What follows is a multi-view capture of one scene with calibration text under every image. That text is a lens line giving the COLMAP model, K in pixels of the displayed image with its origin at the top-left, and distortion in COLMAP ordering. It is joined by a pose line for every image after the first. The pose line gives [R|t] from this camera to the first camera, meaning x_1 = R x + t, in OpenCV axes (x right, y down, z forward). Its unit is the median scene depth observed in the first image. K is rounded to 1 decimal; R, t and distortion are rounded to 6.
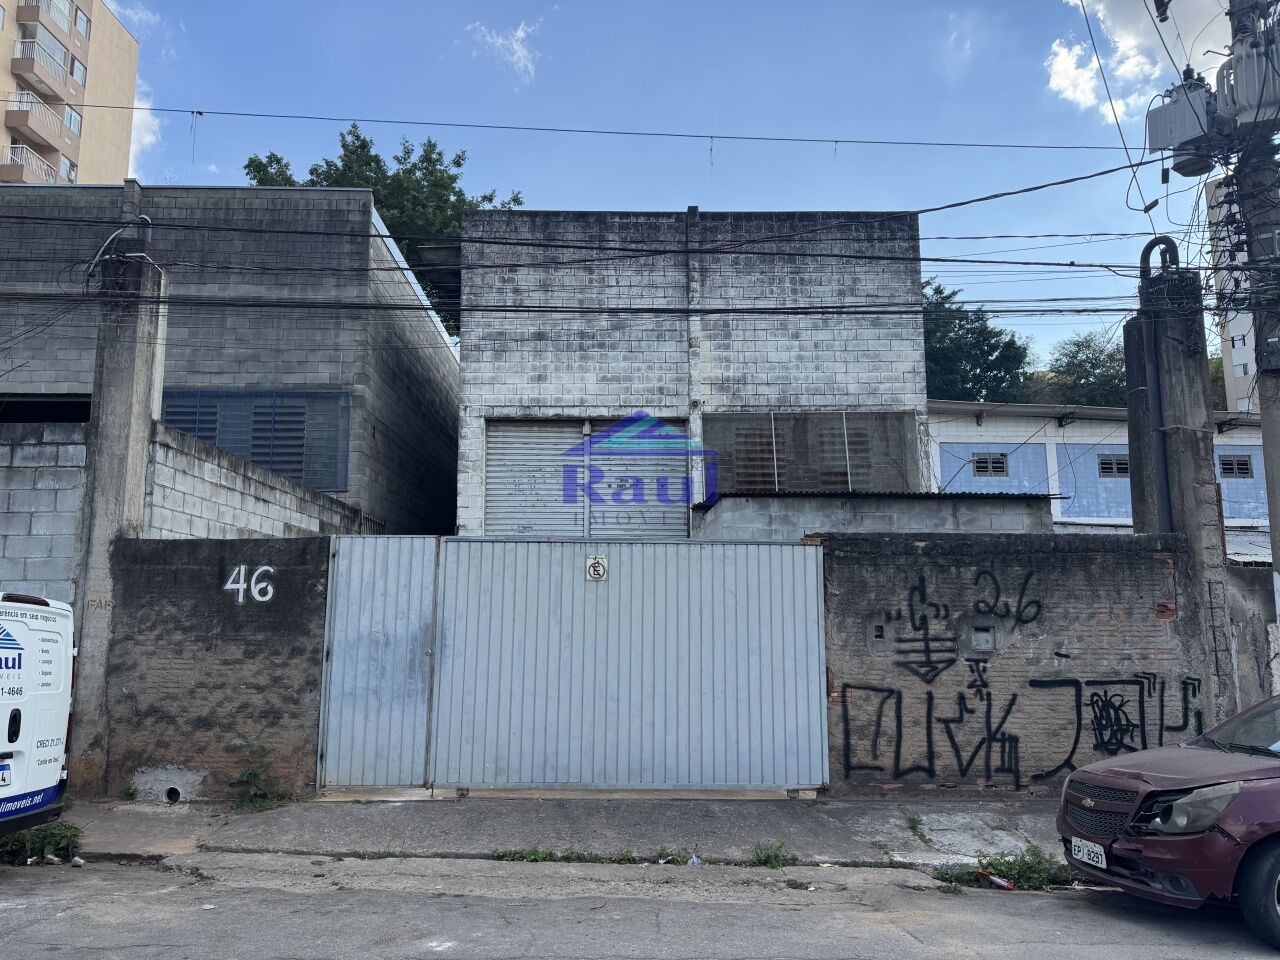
lens RADIAL K [[891.0, 0, 640.0], [0, 891.0, 480.0], [0, 0, 1]] dist [0.077414, -0.084485]
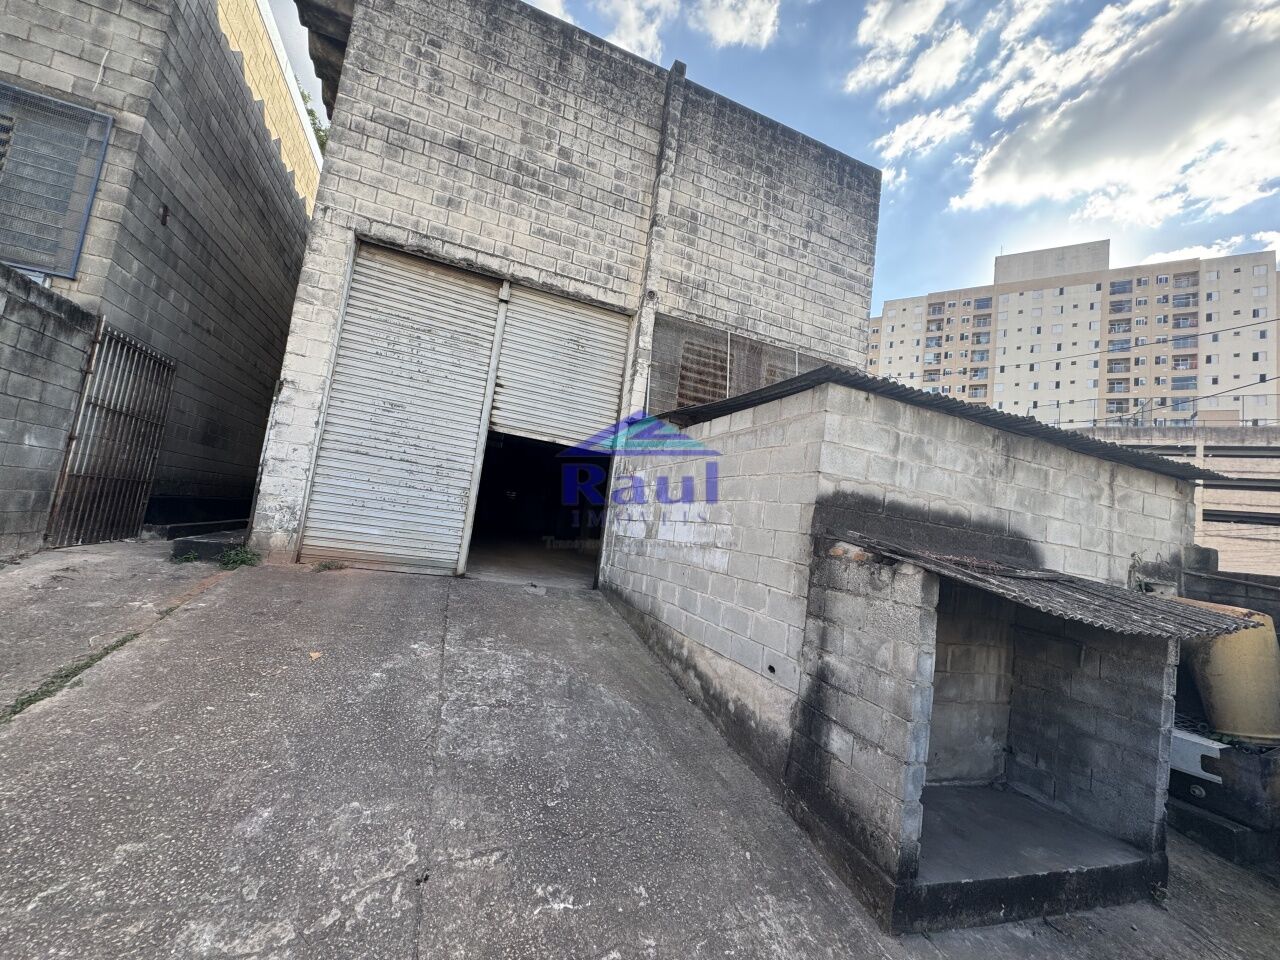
lens RADIAL K [[505.1, 0, 635.7], [0, 505.1, 476.7], [0, 0, 1]] dist [-0.003541, -0.000447]
pose [[0.932127, 0.158527, 0.325589, -0.070850], [-0.179167, 0.983224, 0.034211, 0.060117], [-0.314703, -0.090224, 0.944892, 0.555095]]
